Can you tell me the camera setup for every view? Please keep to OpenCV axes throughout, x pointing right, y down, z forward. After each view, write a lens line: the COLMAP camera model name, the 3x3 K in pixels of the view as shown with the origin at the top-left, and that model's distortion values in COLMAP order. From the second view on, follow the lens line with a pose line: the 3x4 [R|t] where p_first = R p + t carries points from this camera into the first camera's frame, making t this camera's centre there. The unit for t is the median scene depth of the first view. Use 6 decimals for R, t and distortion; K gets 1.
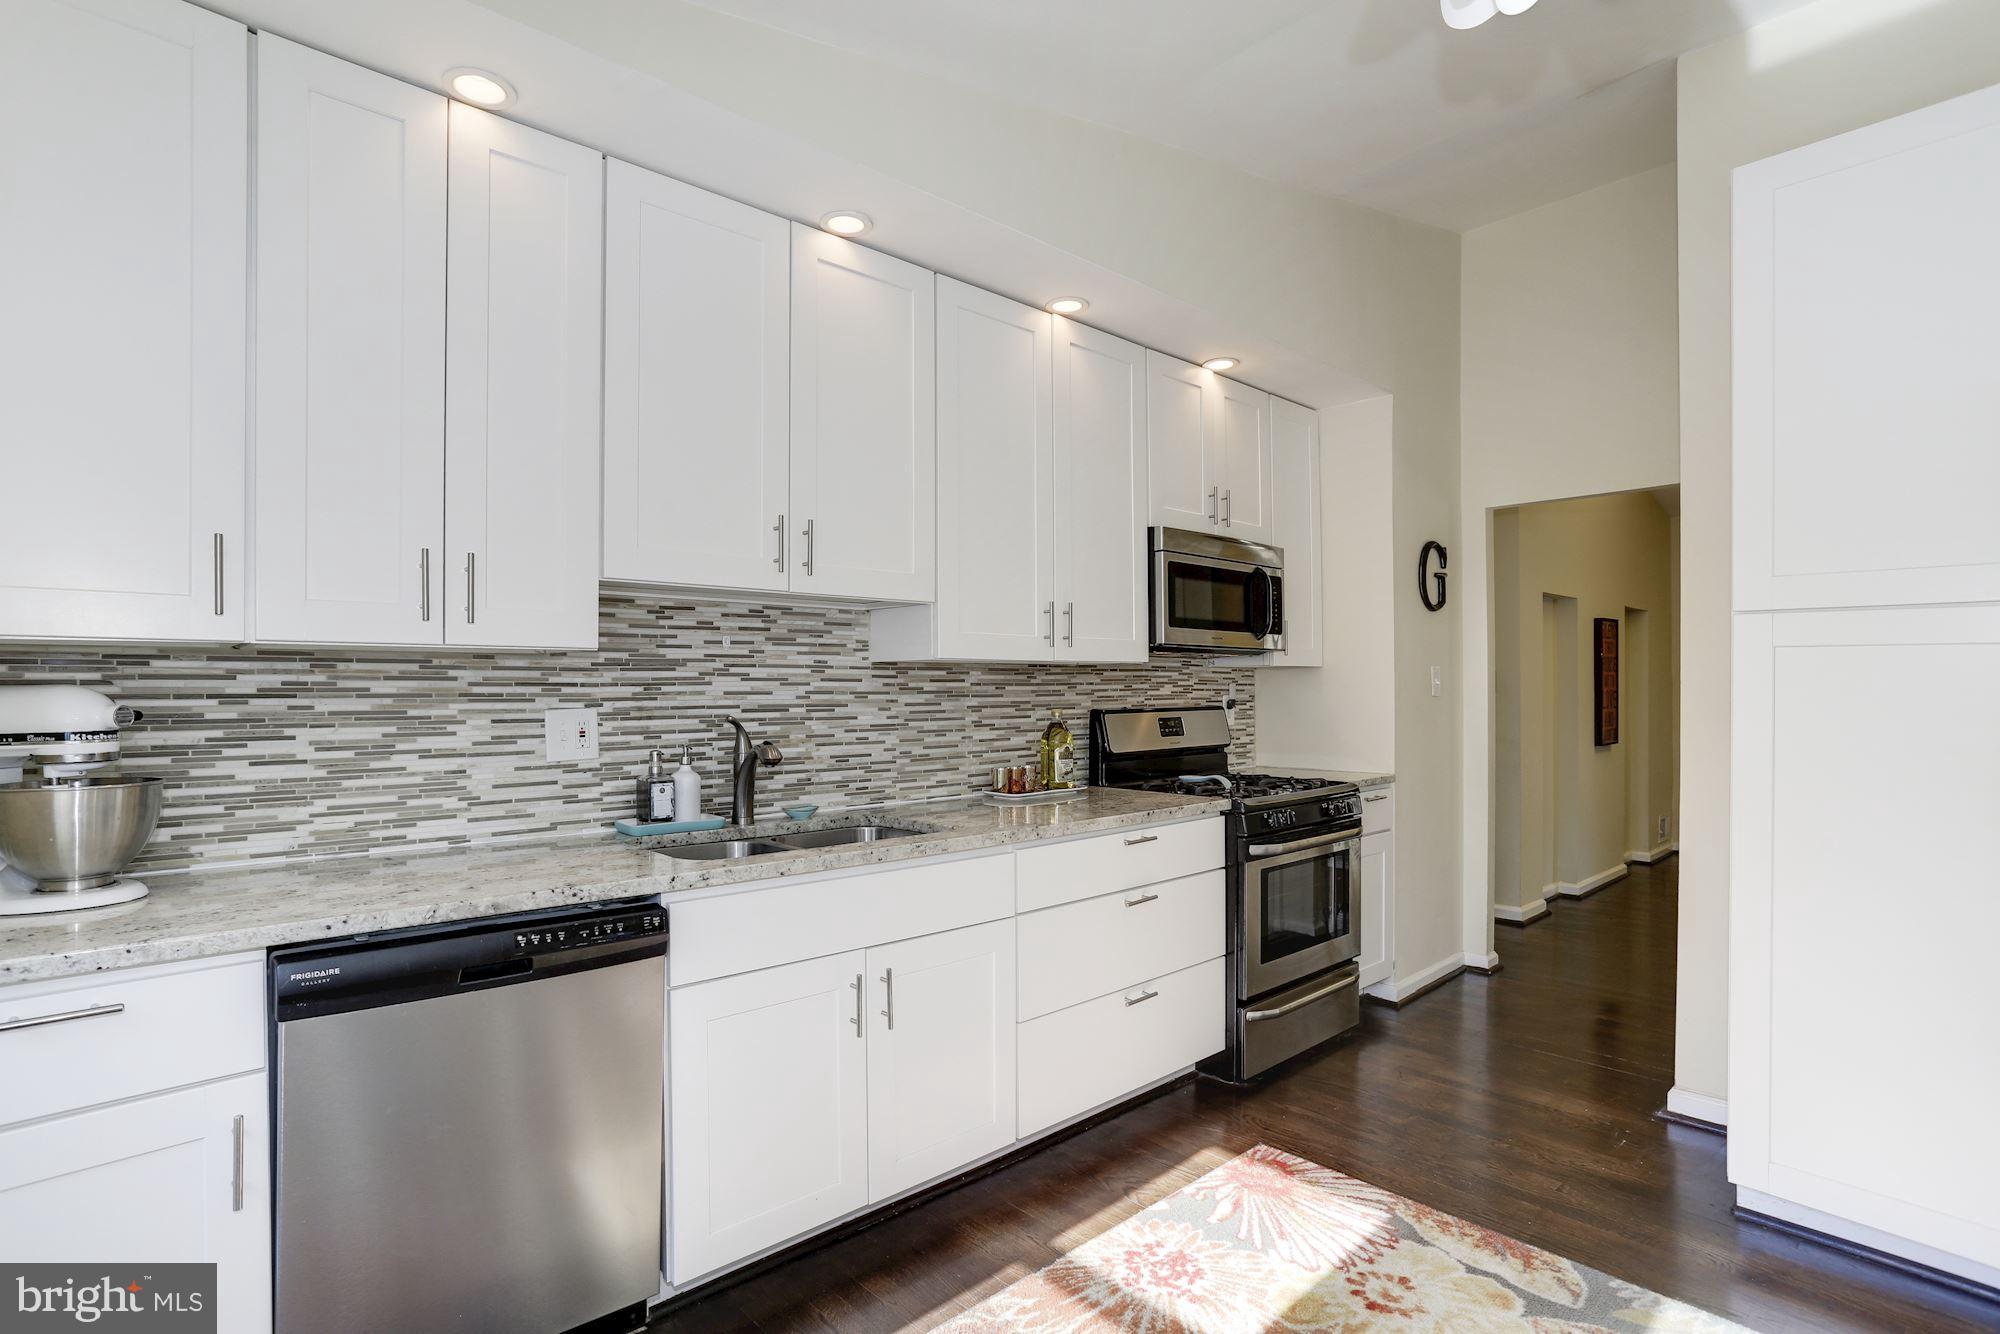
lens RADIAL K [[988.1, 0, 998.8], [0, 988.1, 672.4], [0, 0, 1]] dist [-0.025250, 0.000144]
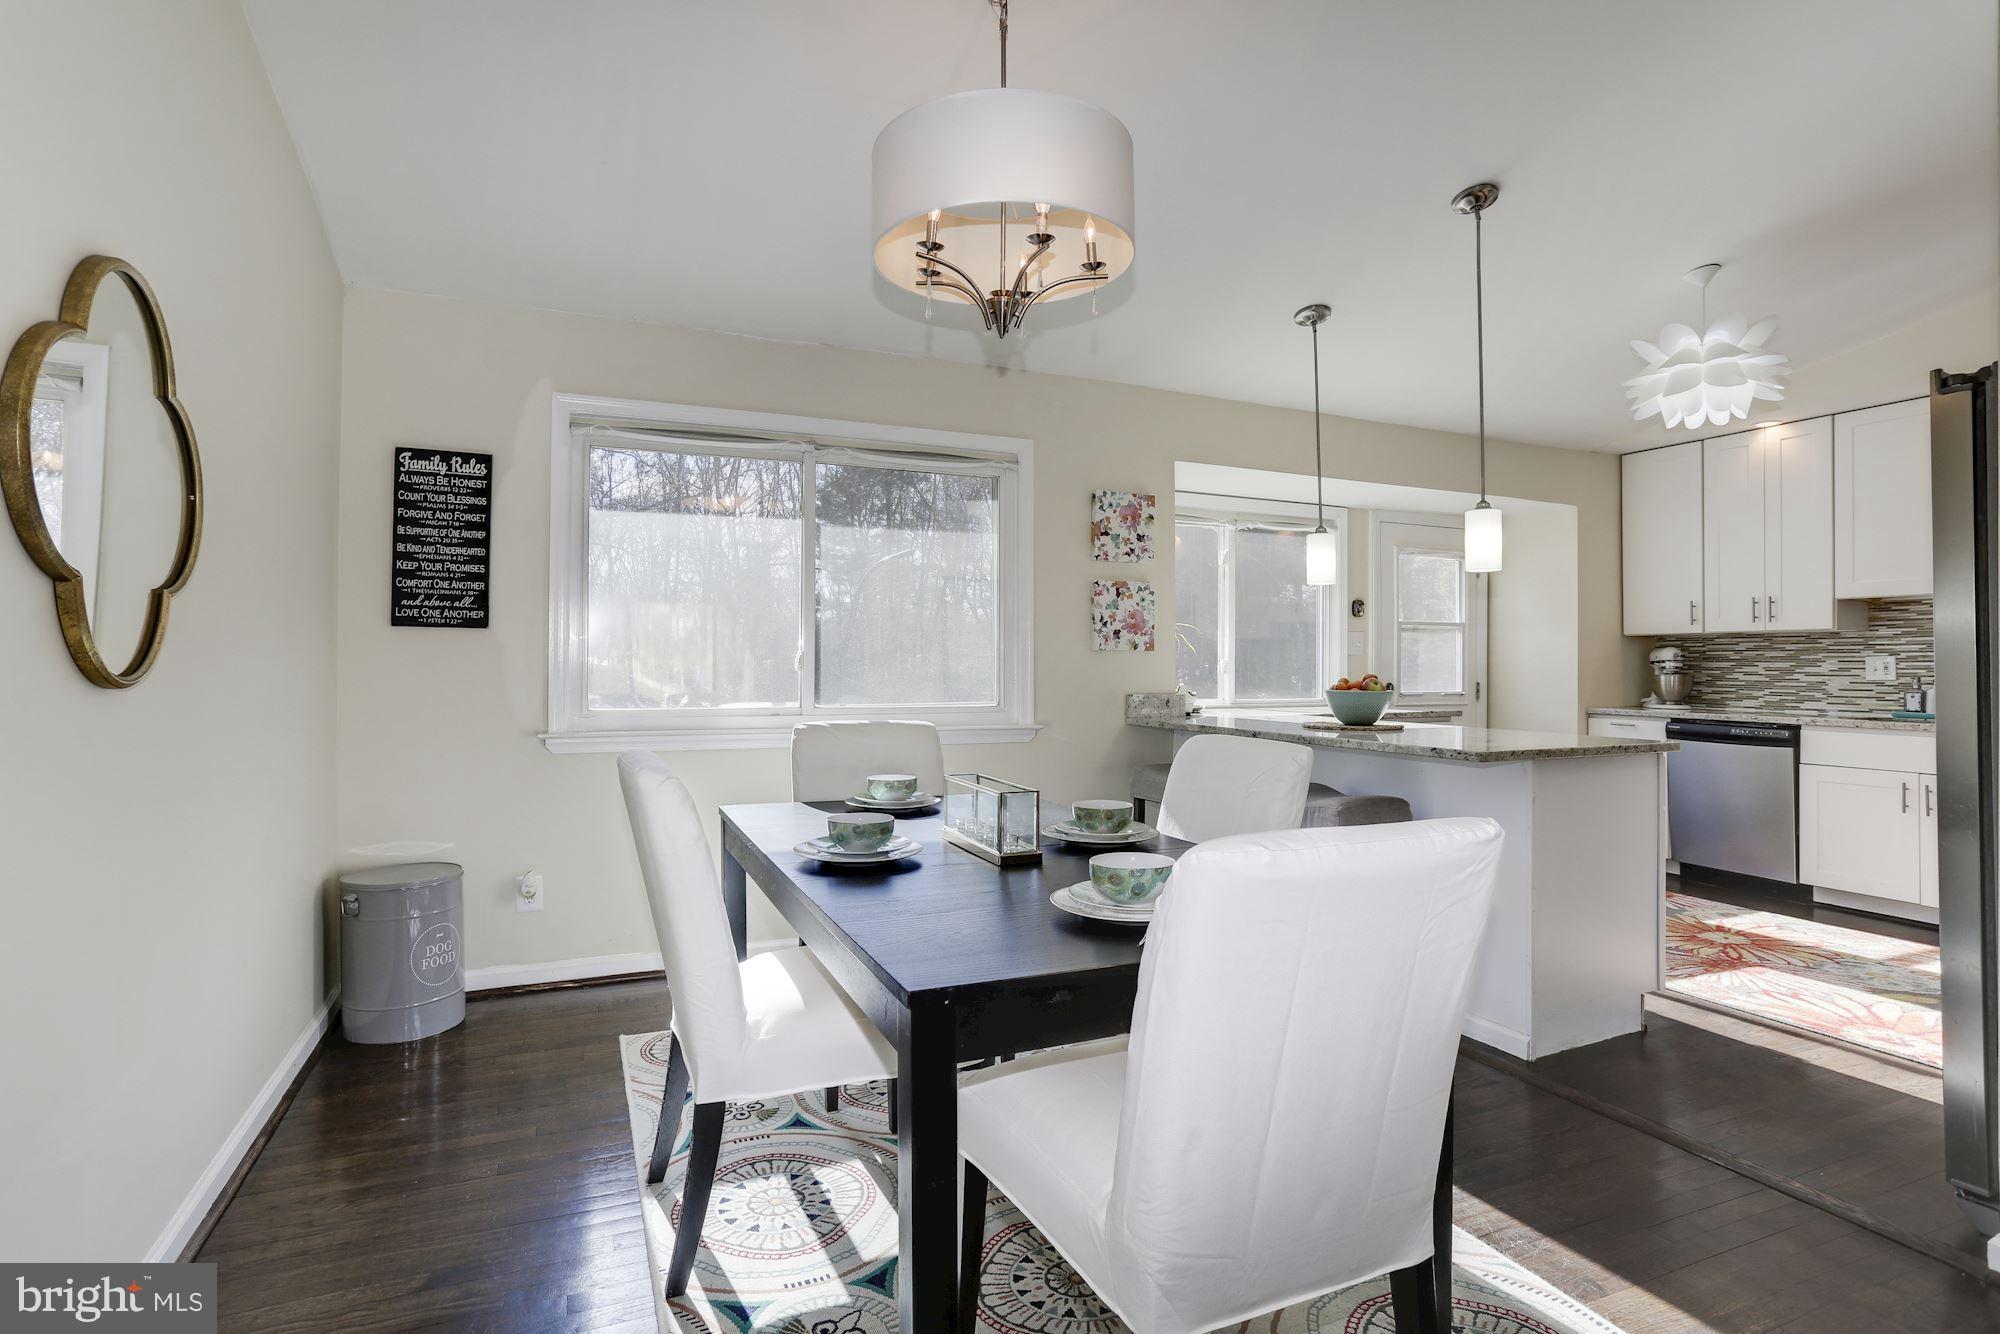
lens RADIAL K [[988.1, 0, 1000.6], [0, 988.1, 663.9], [0, 0, 1]] dist [-0.025250, 0.000144]
pose [[-0.340373, -0.009440, -0.940243, 2.385938], [0.003156, 0.999933, -0.011182, 0.078952], [0.940285, -0.006774, -0.340320, -0.070170]]
